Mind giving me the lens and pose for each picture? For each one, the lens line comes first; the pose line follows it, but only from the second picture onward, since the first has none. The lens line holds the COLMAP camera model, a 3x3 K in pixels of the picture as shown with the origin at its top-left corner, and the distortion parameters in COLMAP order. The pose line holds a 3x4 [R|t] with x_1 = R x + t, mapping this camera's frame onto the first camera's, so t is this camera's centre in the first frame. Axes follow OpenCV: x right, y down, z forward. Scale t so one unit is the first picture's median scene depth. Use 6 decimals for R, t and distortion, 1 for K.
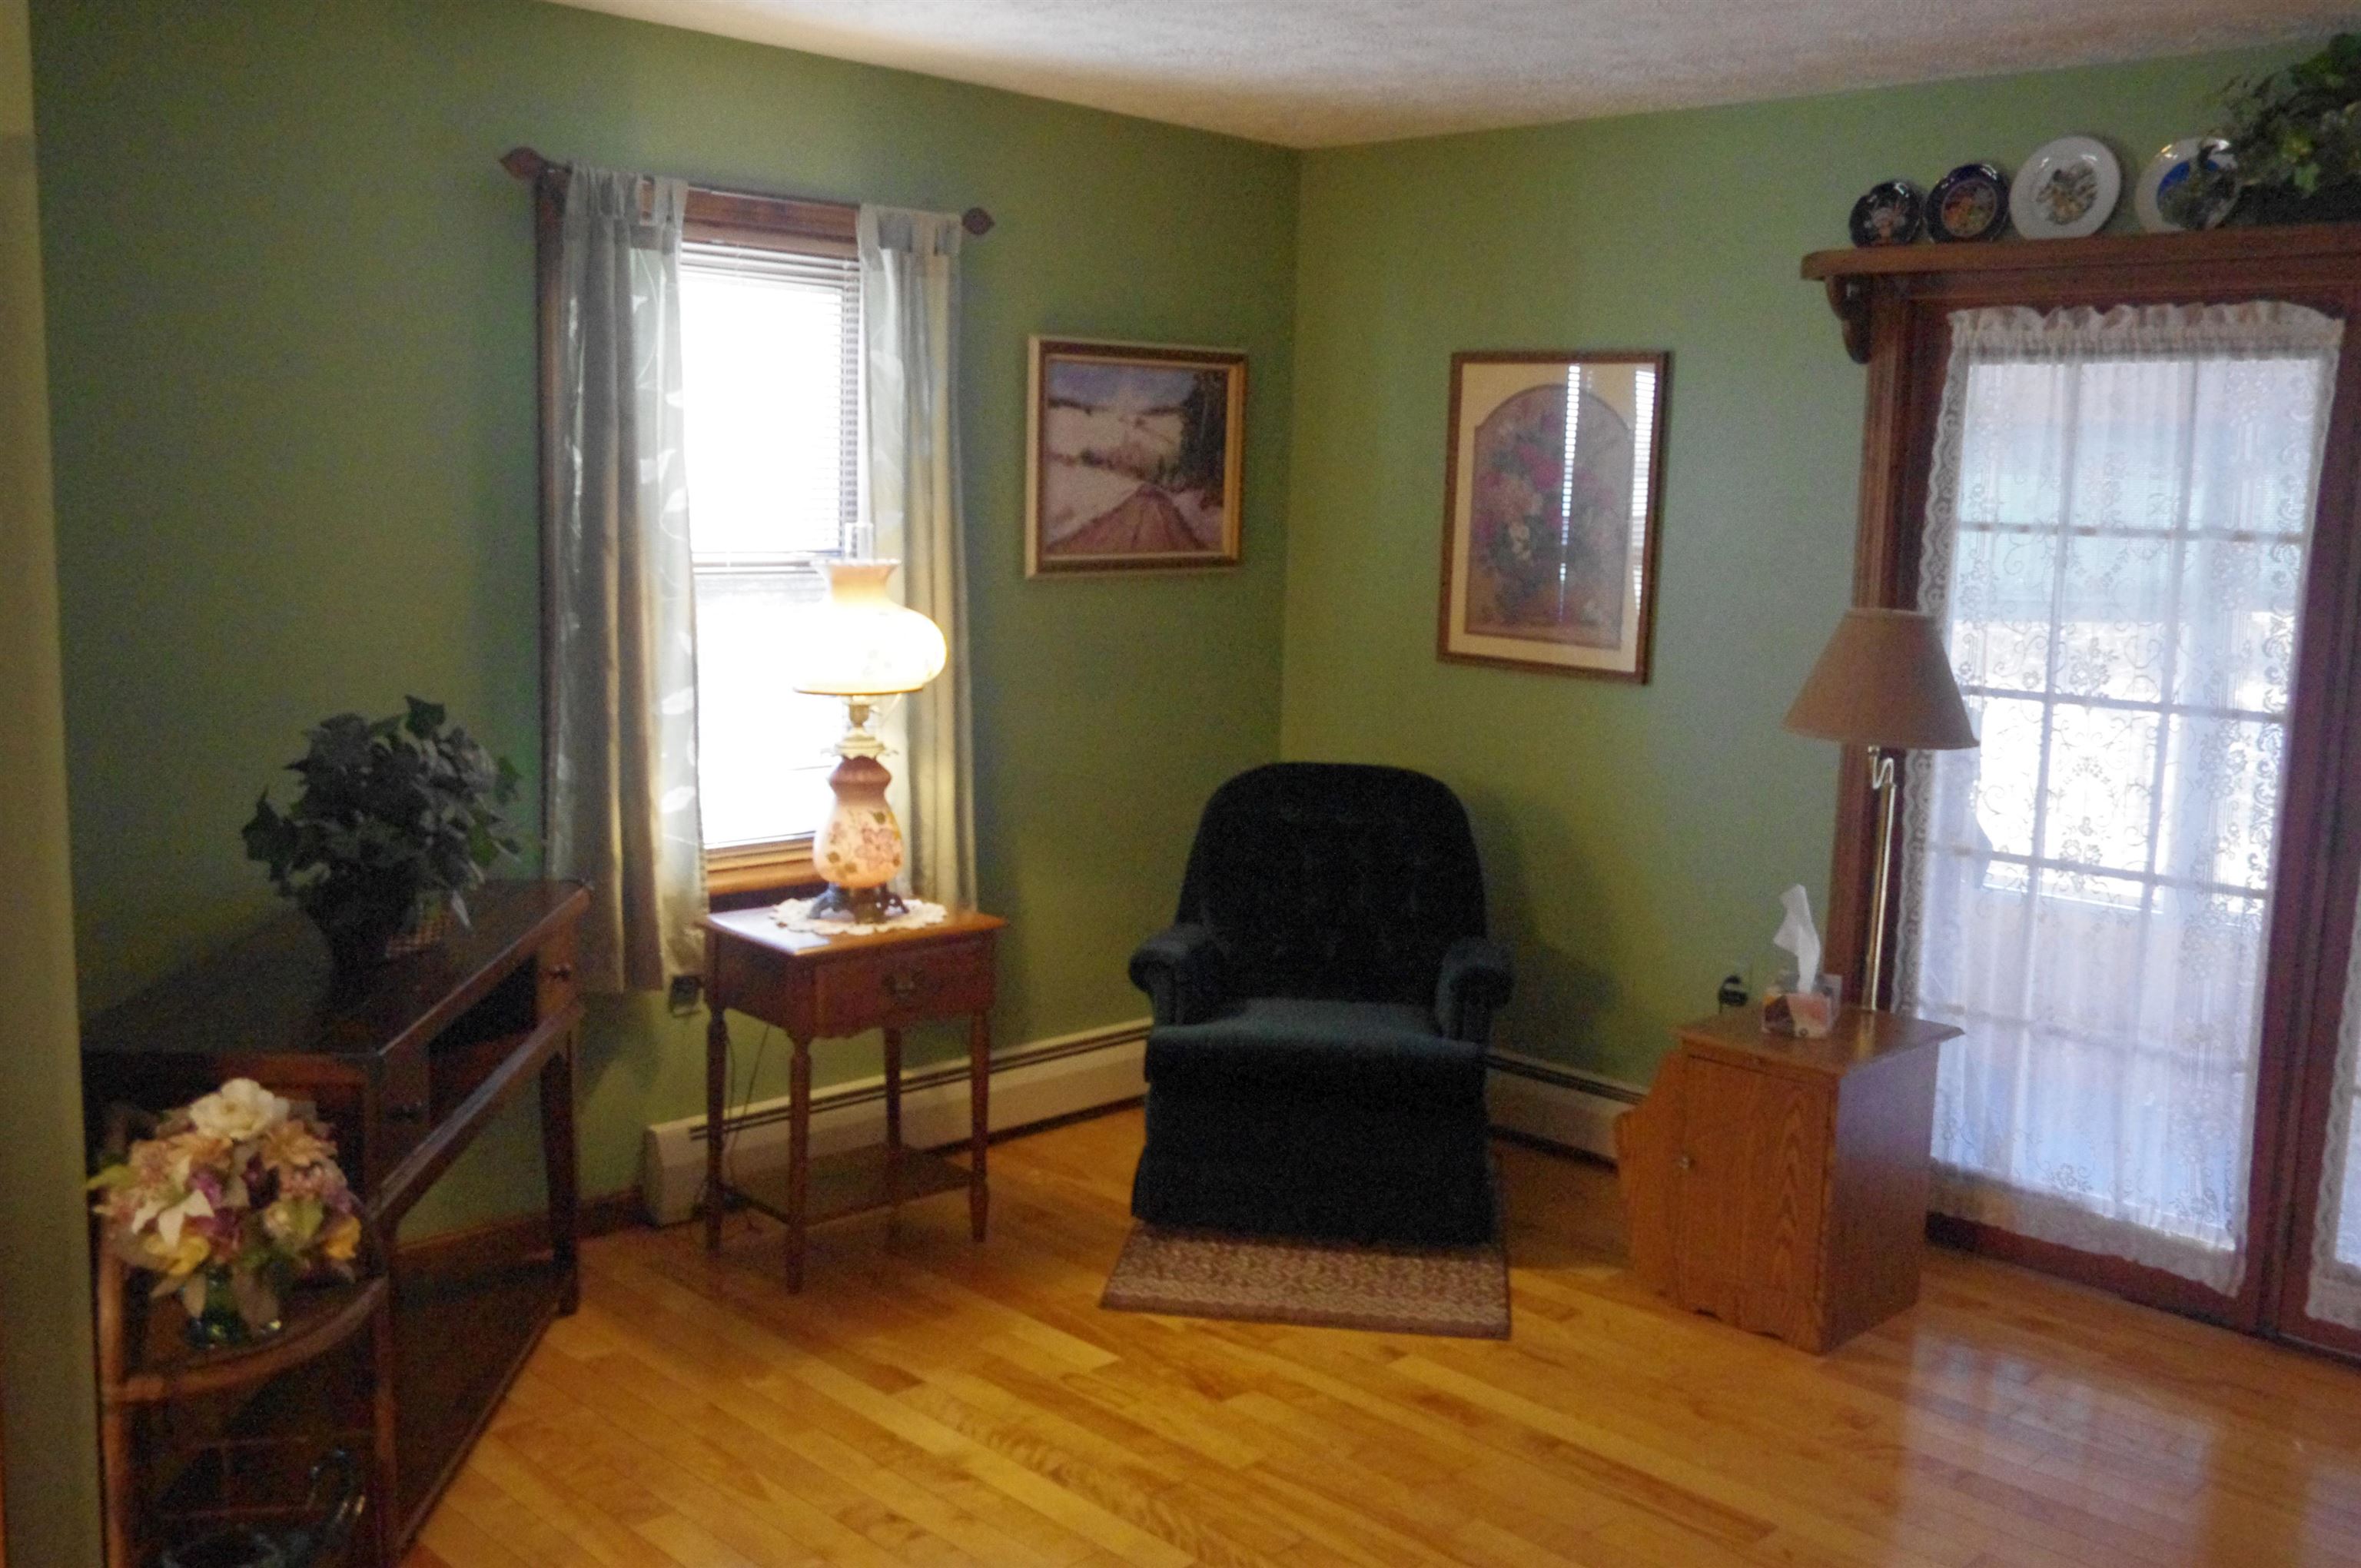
lens RADIAL K [[2232.1, 0, 1180.5], [0, 2232.1, 784.0], [0, 0, 1]] dist [-0.005644, 0.127352]
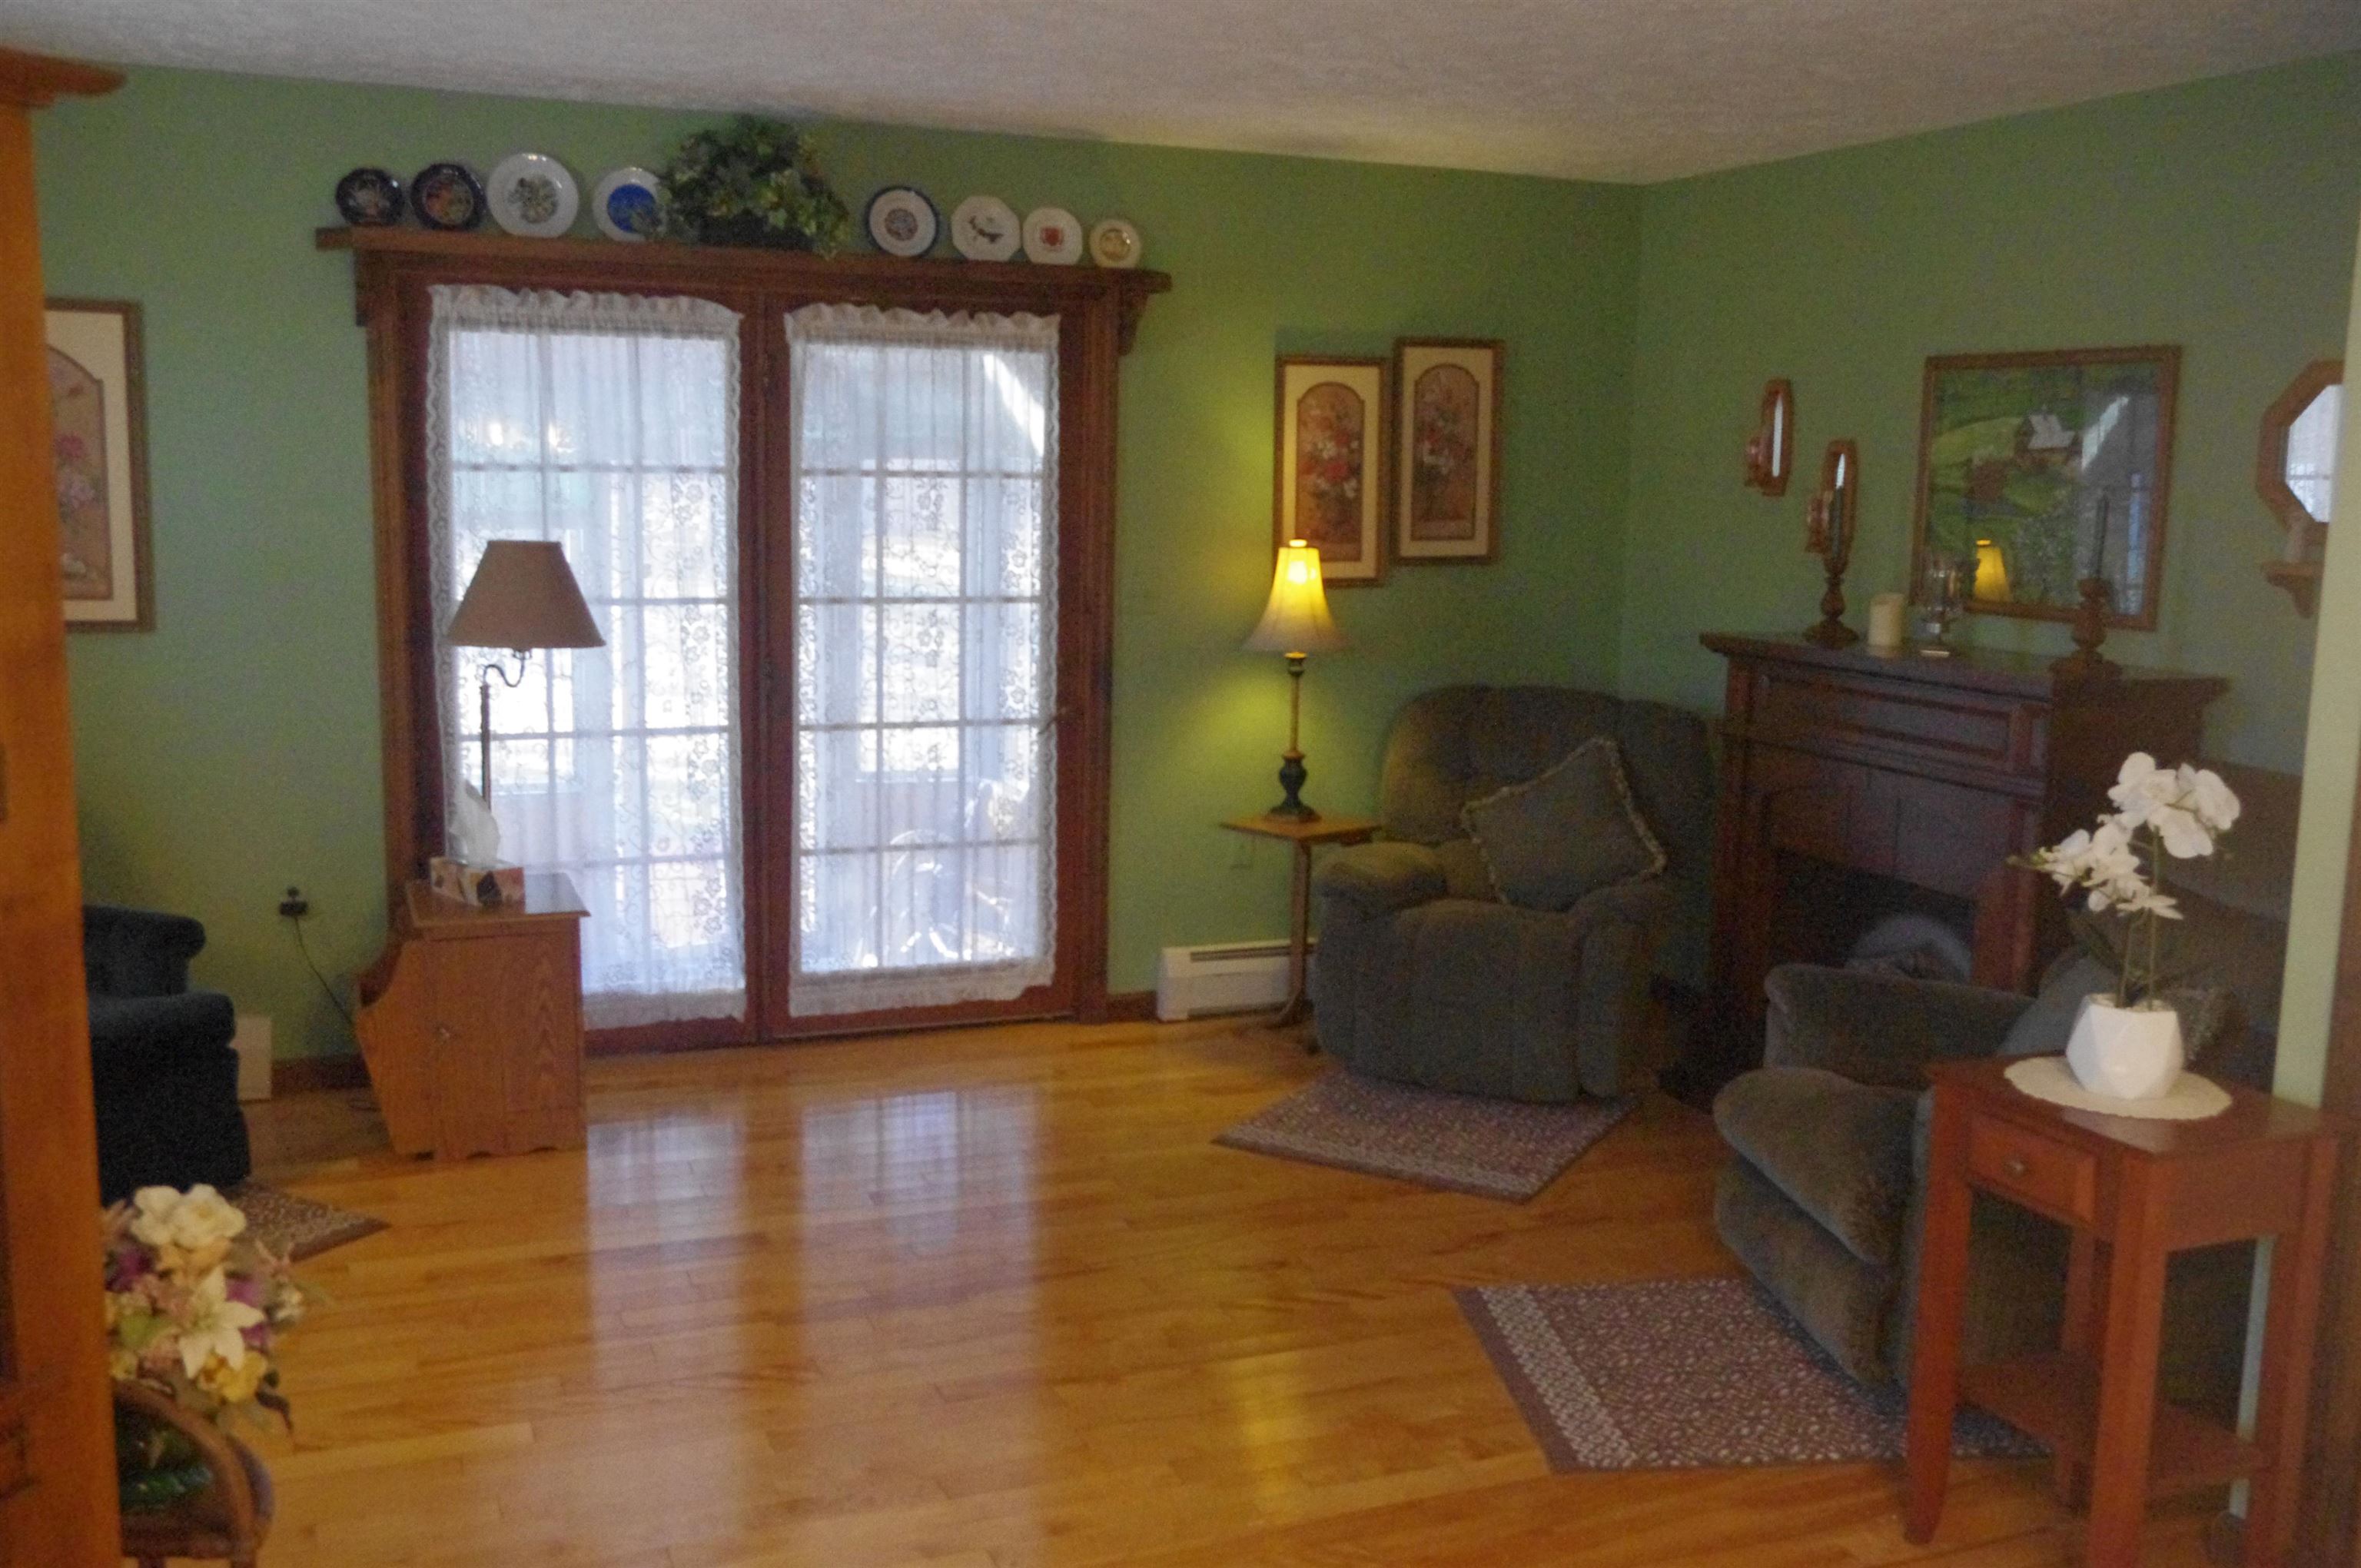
lens RADIAL K [[2232.1, 0, 1180.5], [0, 2232.1, 784.0], [0, 0, 1]] dist [-0.005644, 0.127352]
pose [[0.389492, -0.156629, 0.907614, -0.641616], [0.129695, 0.984942, 0.114317, -0.037027], [-0.911853, 0.073187, 0.403941, 0.188718]]
